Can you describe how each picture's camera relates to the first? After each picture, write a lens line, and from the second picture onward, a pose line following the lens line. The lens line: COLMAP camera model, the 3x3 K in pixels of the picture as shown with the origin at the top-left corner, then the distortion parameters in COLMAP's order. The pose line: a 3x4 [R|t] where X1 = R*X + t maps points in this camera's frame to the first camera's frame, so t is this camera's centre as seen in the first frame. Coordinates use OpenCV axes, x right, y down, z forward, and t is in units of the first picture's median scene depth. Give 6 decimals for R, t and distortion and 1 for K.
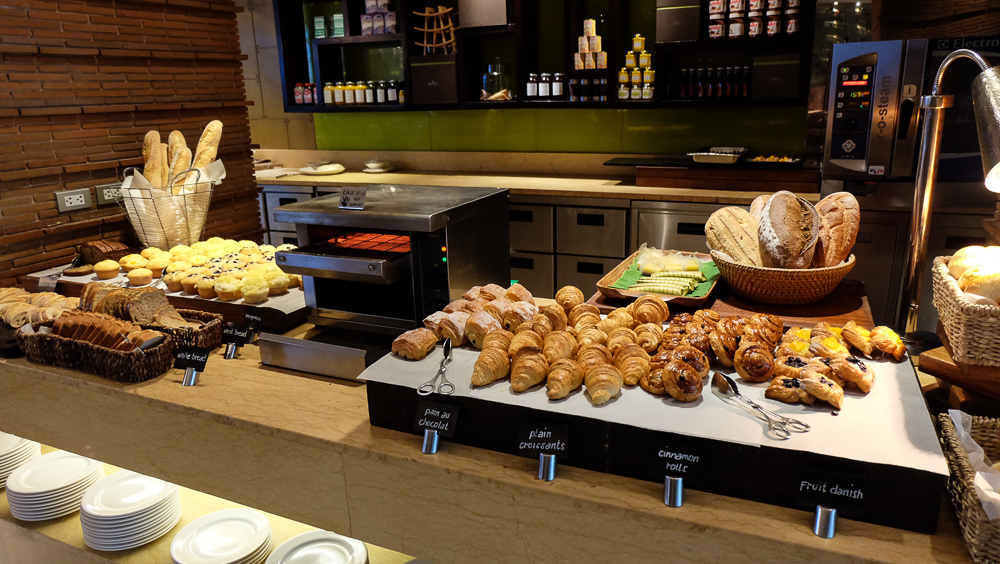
lens RADIAL K [[676.1, 0, 498.7], [0, 676.1, 280.4], [0, 0, 1]] dist [-0.041842, 0.005278]
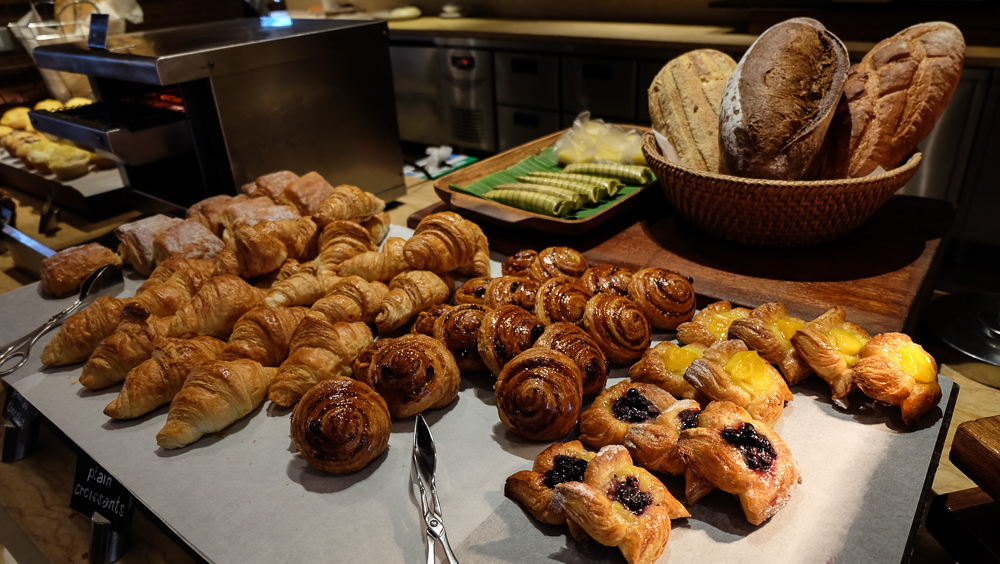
lens RADIAL K [[676.1, 0, 501.9], [0, 676.1, 286.9], [0, 0, 1]] dist [-0.041842, 0.005278]
pose [[0.972005, 0.091423, -0.216442, 0.347660], [-0.044129, 0.975834, 0.214009, -0.034026], [0.230777, -0.198467, 0.952551, 0.447709]]
